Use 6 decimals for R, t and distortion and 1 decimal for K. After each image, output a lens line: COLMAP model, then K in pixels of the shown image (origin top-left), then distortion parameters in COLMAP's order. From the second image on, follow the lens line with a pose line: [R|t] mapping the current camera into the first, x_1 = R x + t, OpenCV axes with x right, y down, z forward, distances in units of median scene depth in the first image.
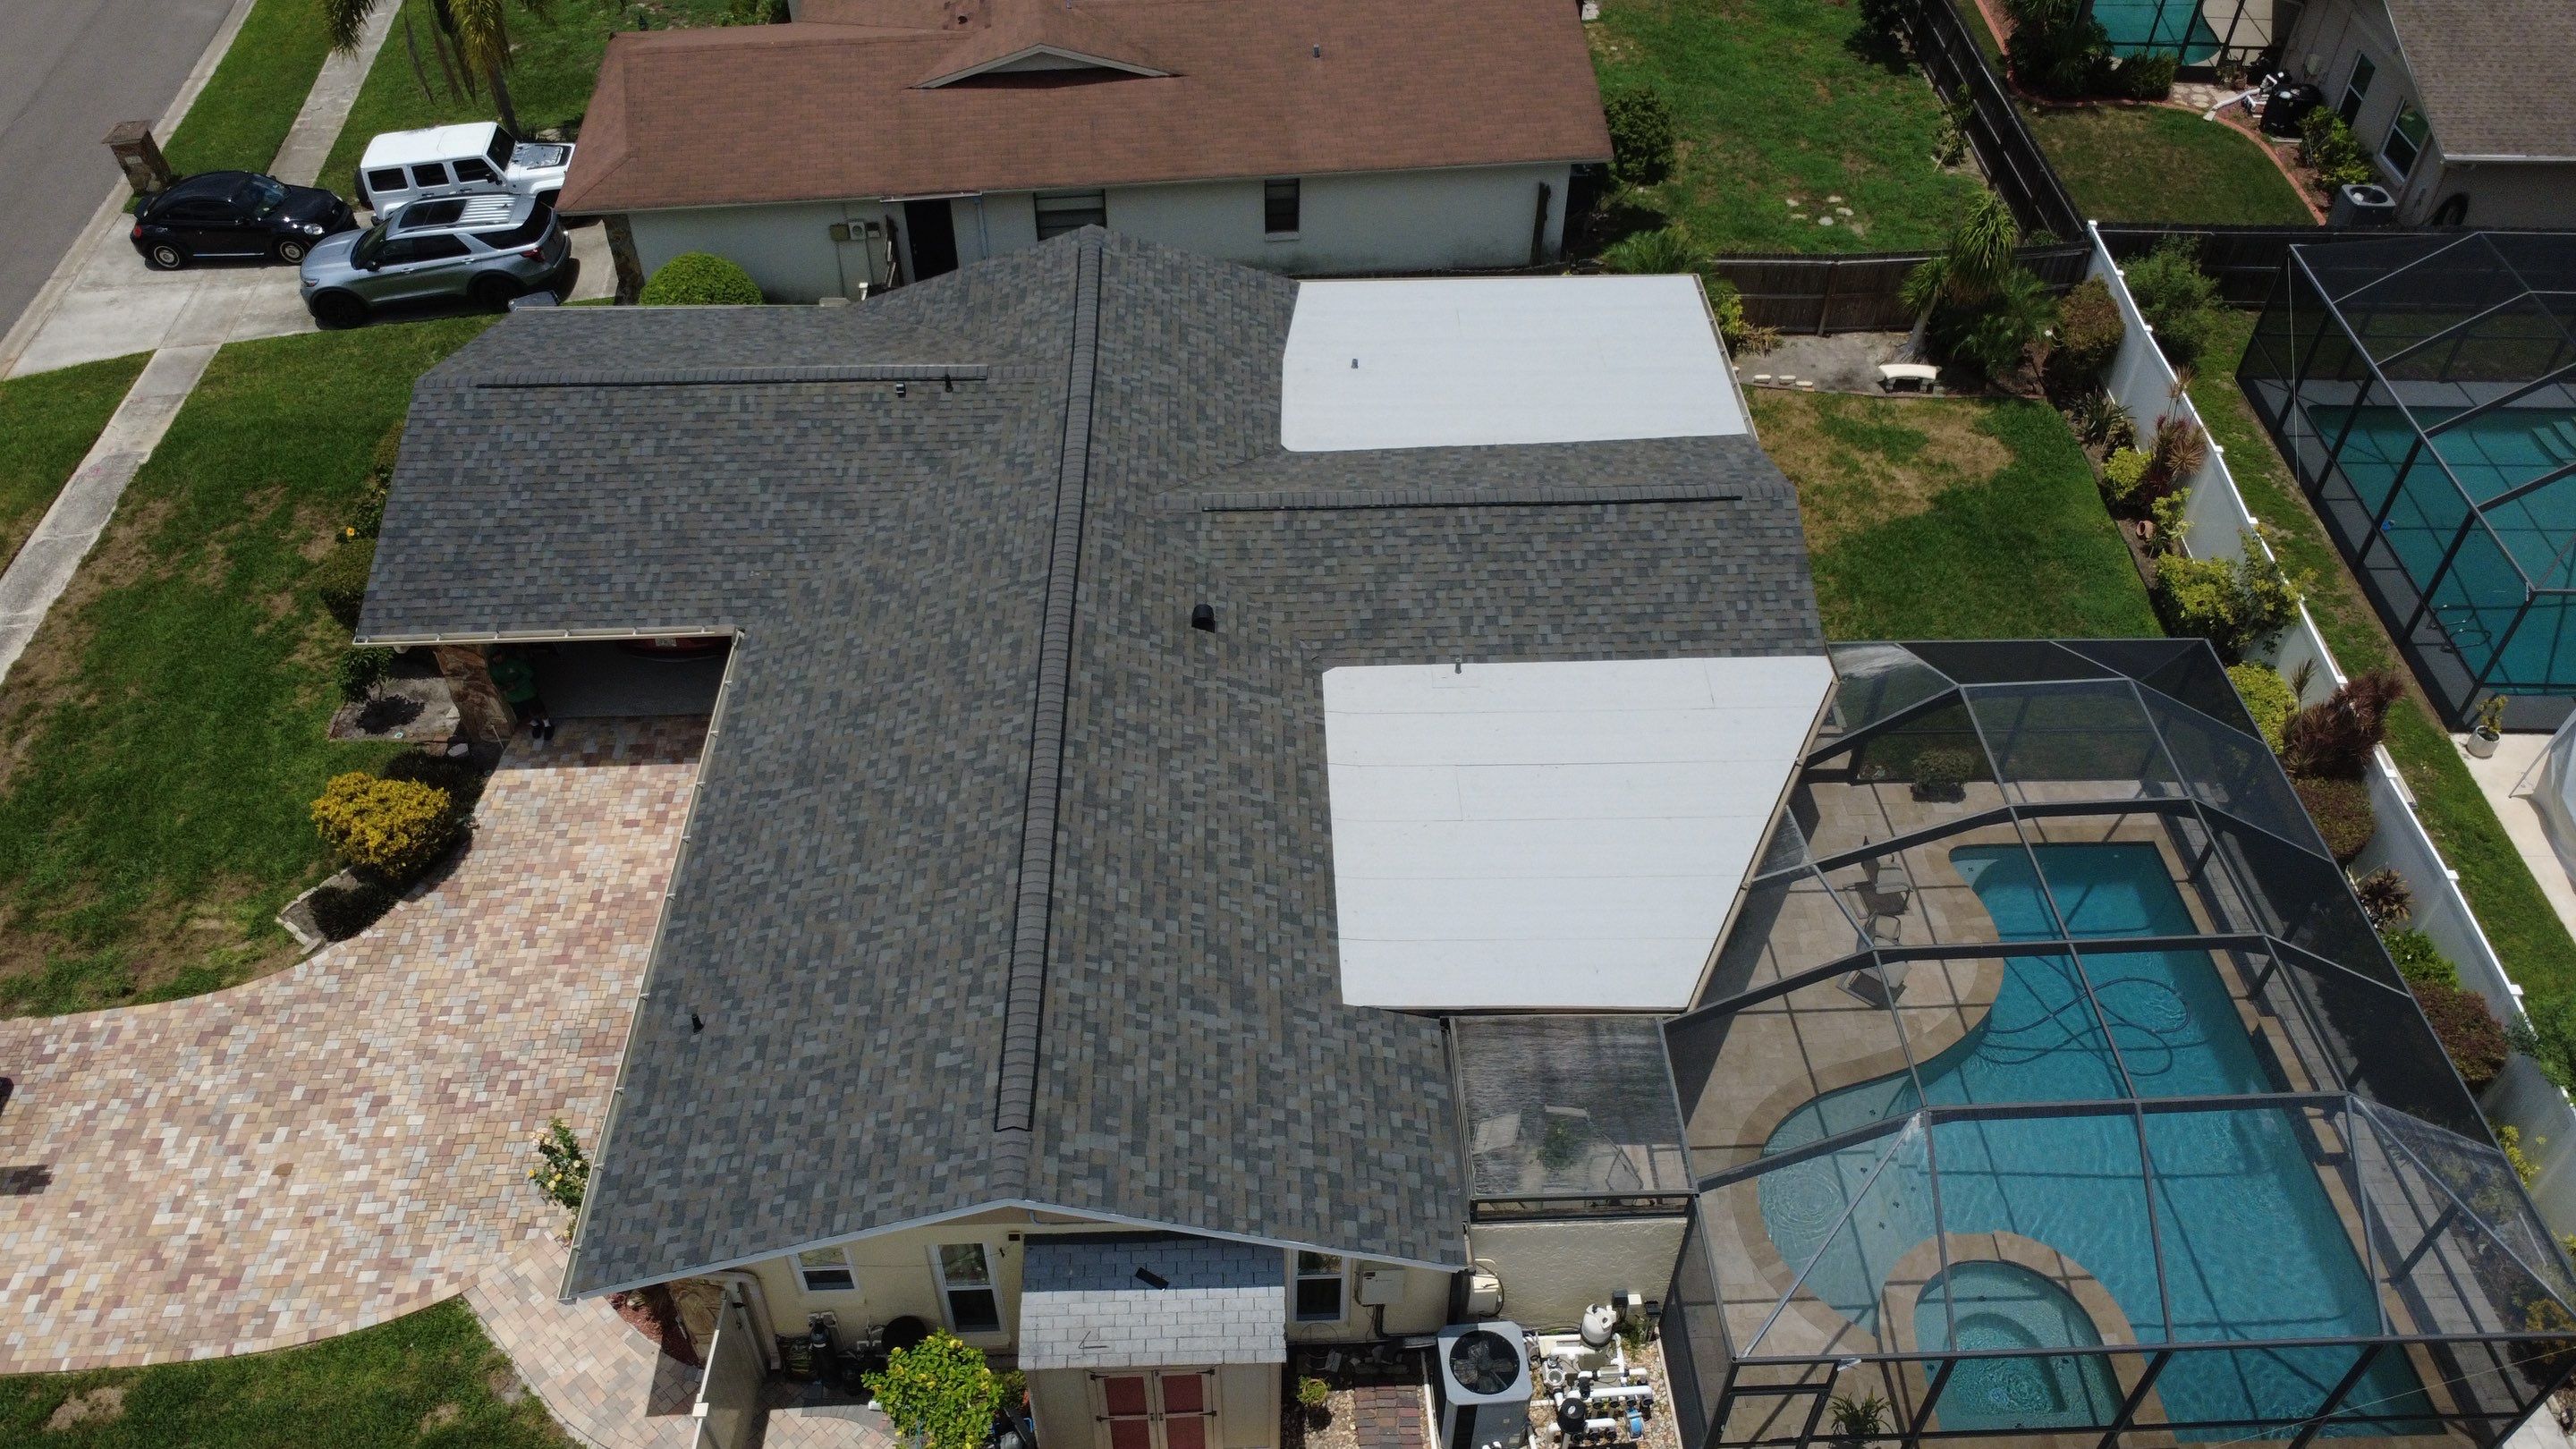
lens RADIAL K [[1876.8, 0, 1284.9], [0, 1876.8, 724.4], [0, 0, 1]] dist [-0.001610, 0.005305]
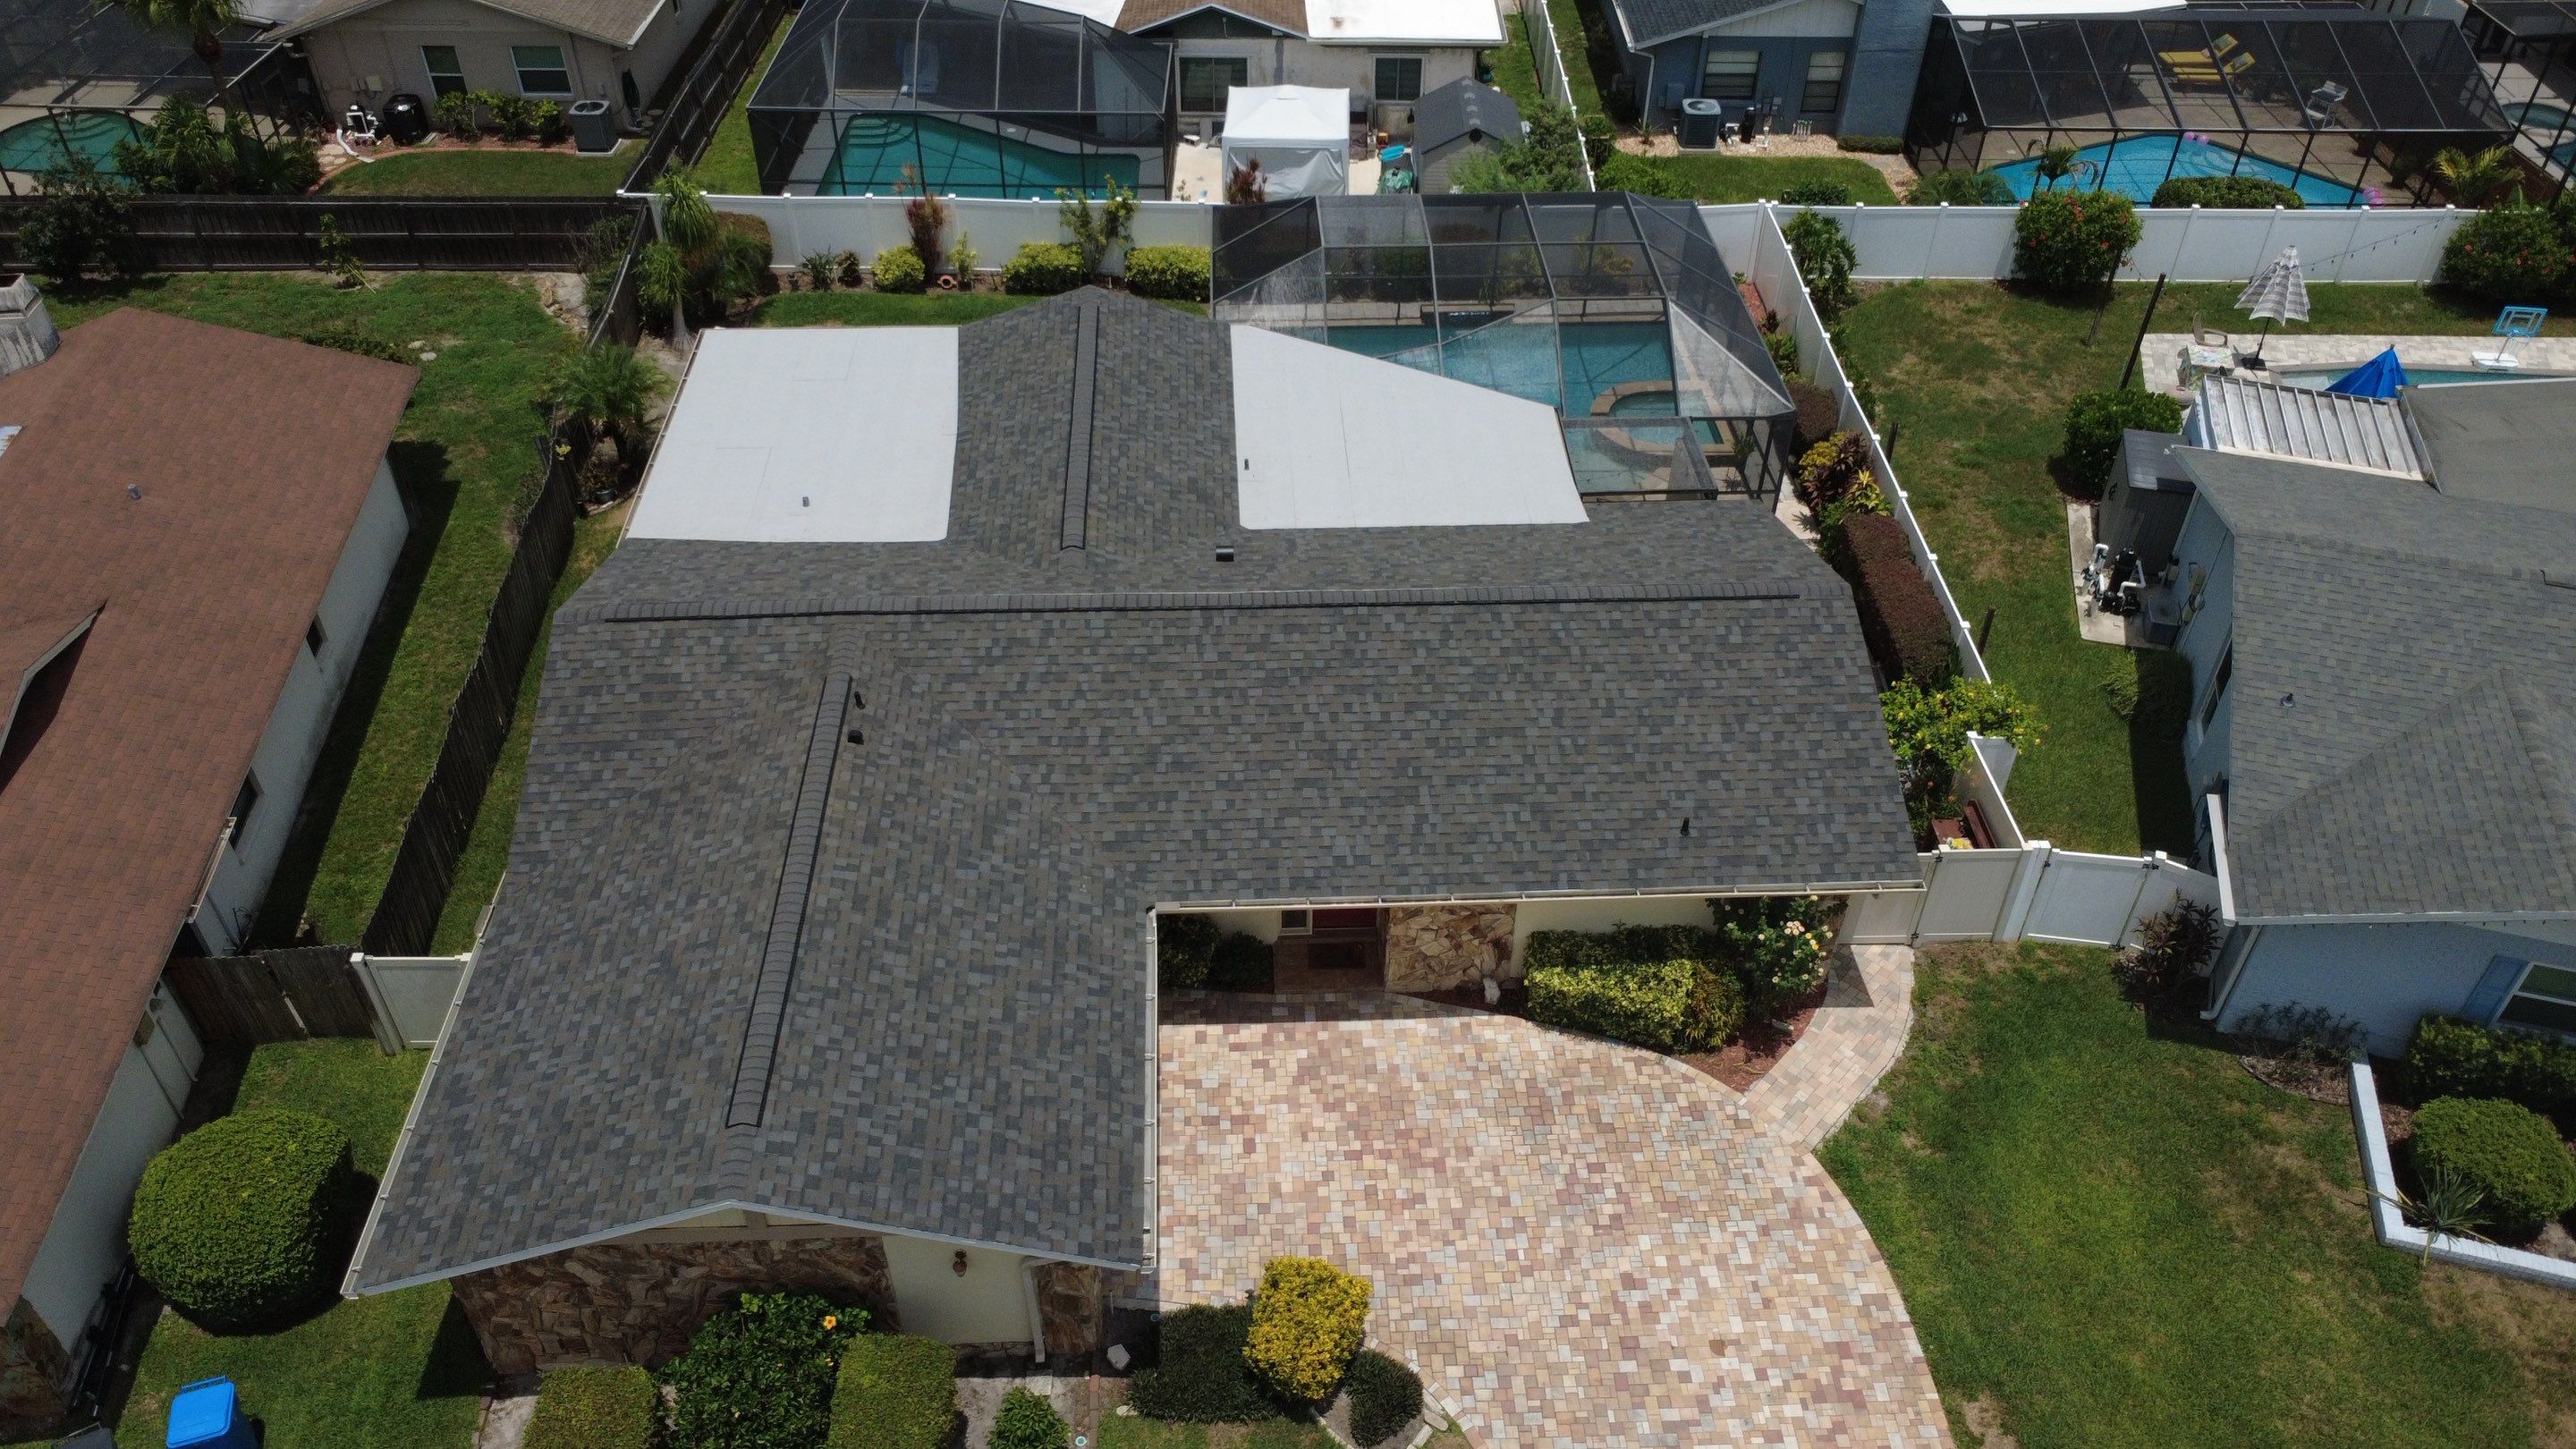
lens RADIAL K [[1876.8, 0, 1282.9], [0, 1876.8, 721.9], [0, 0, 1]] dist [-0.001610, 0.005305]
pose [[-0.011499, -0.652104, 0.758042, -0.979423], [0.687273, 0.545491, 0.479682, -0.526032], [-0.726308, 0.526498, 0.441901, 0.513282]]
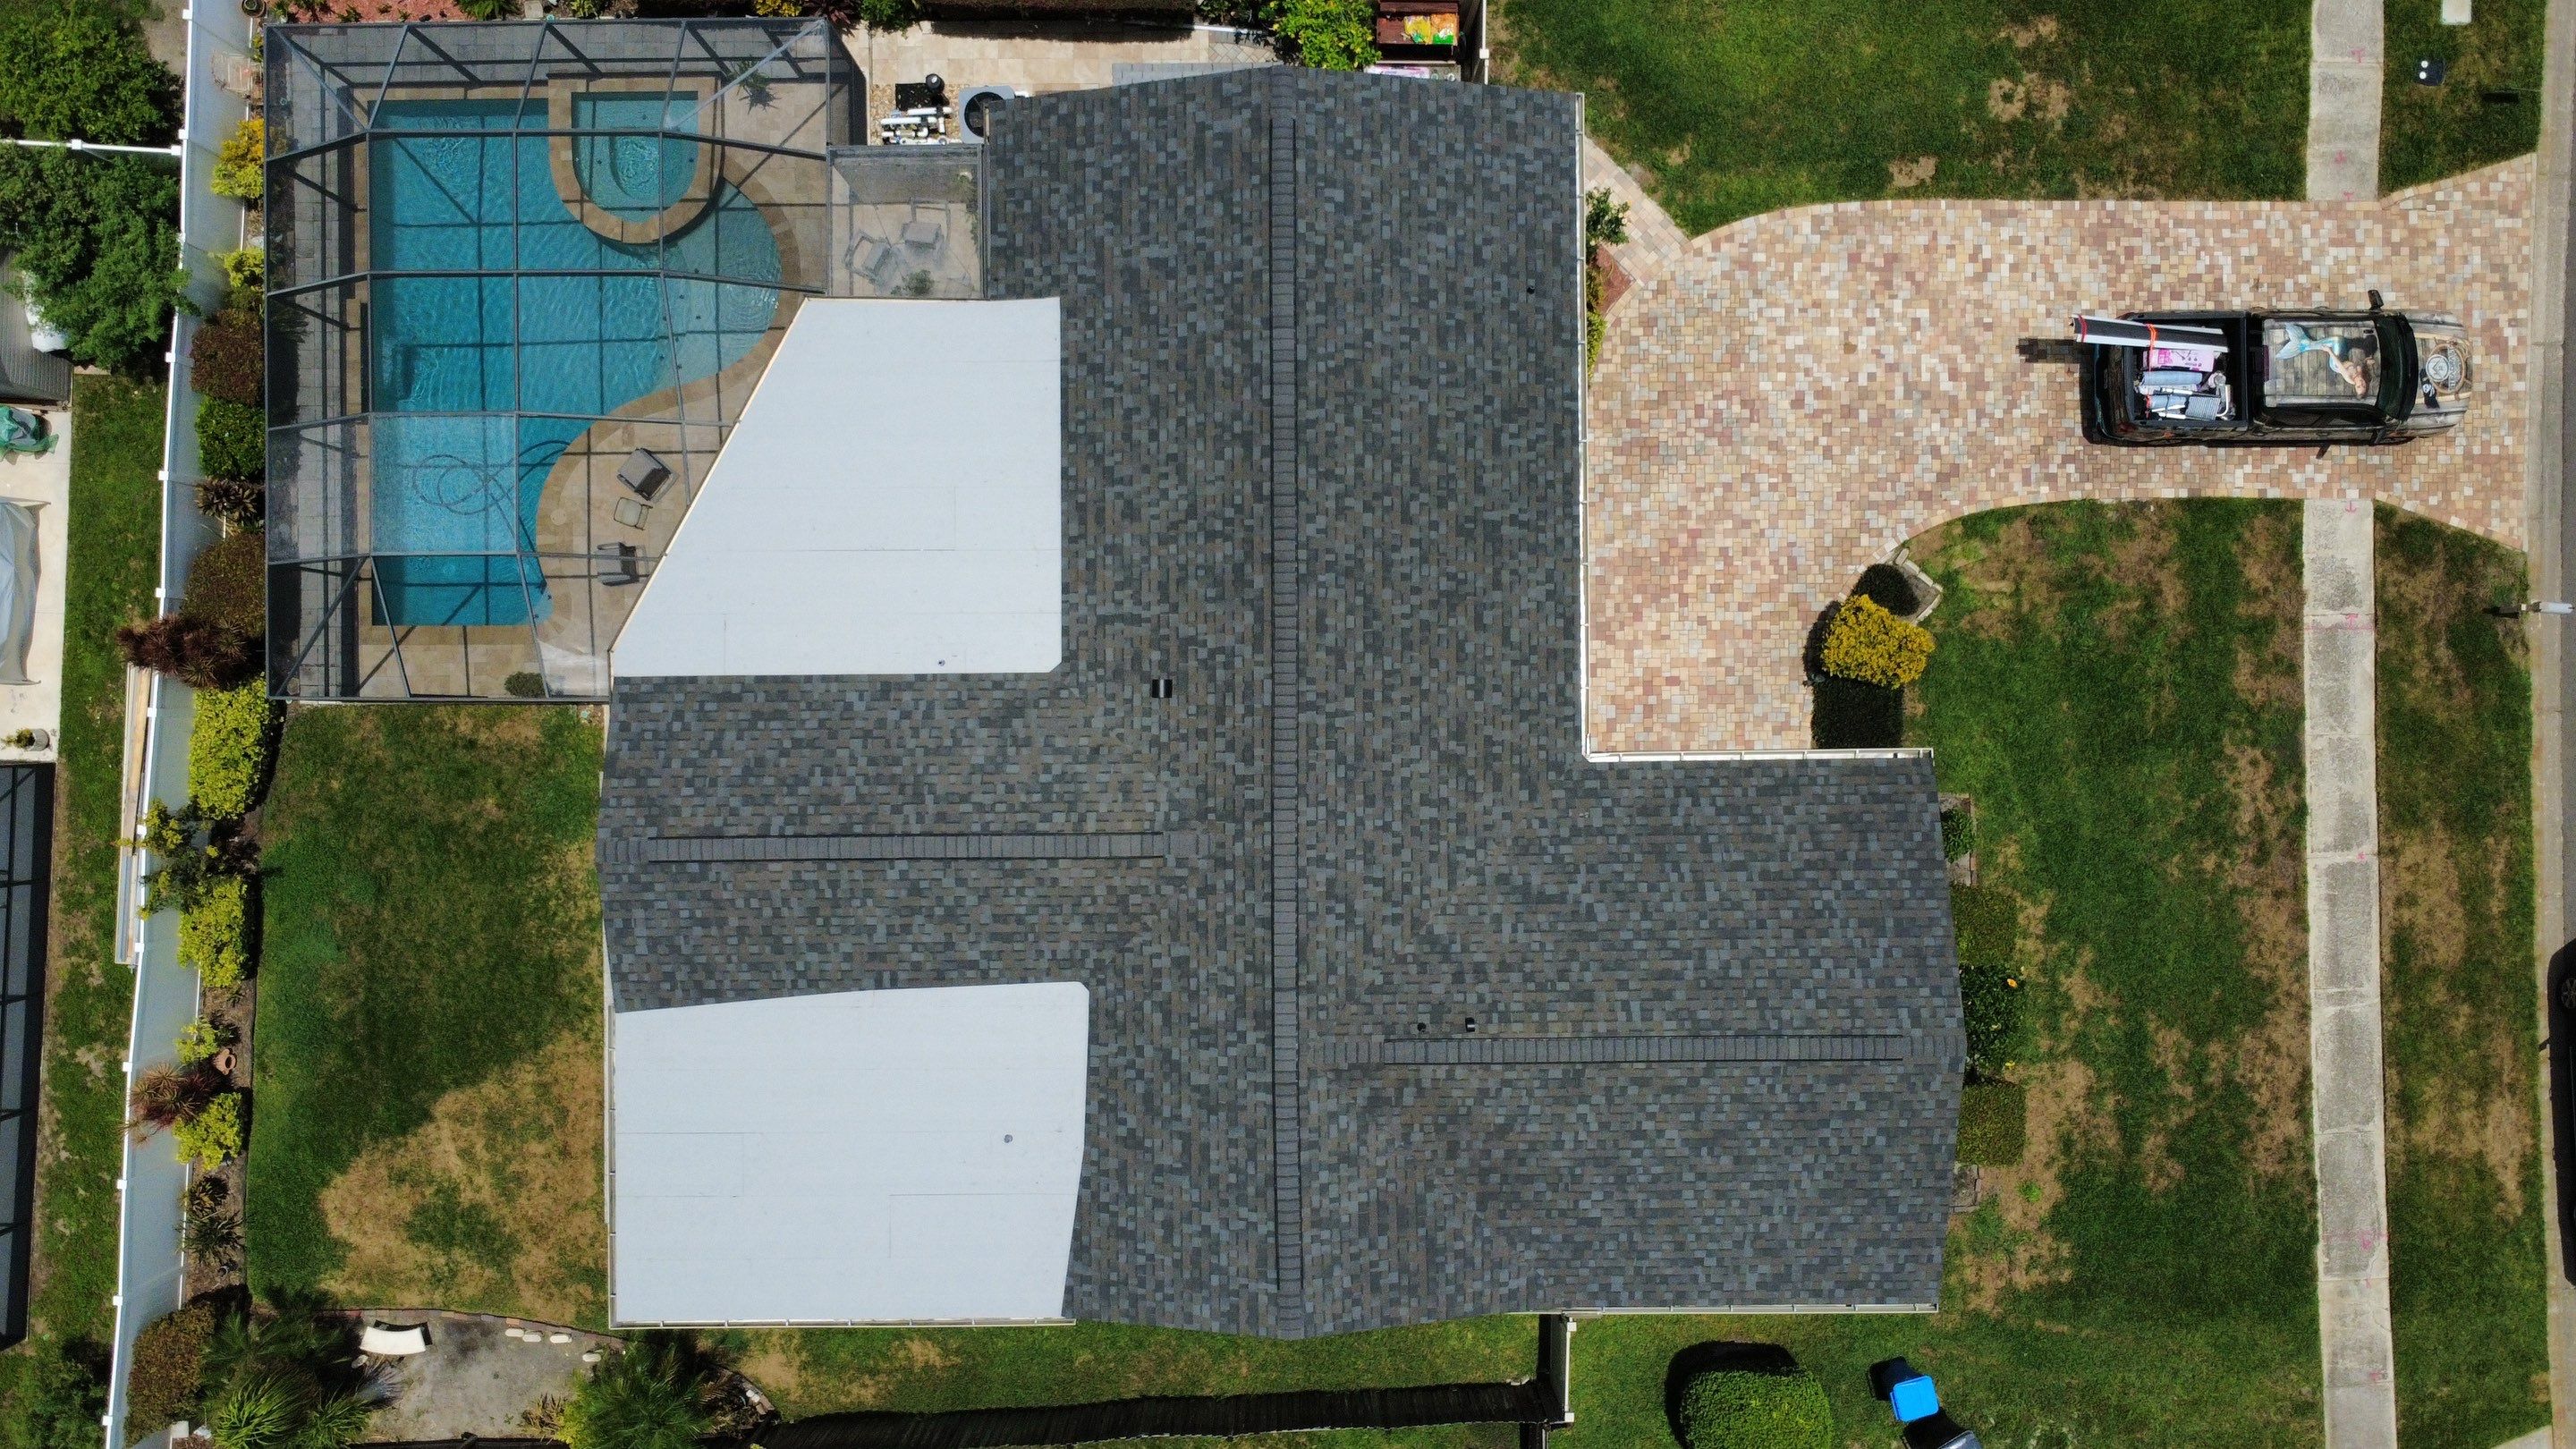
lens RADIAL K [[1876.8, 0, 1283.6], [0, 1876.8, 720.0], [0, 0, 1]] dist [-0.001610, 0.005305]
pose [[-0.999720, -0.023573, -0.001938, -0.113742], [0.014995, -0.695014, 0.718840, -0.868922], [-0.018292, 0.718610, 0.695173, 0.229275]]
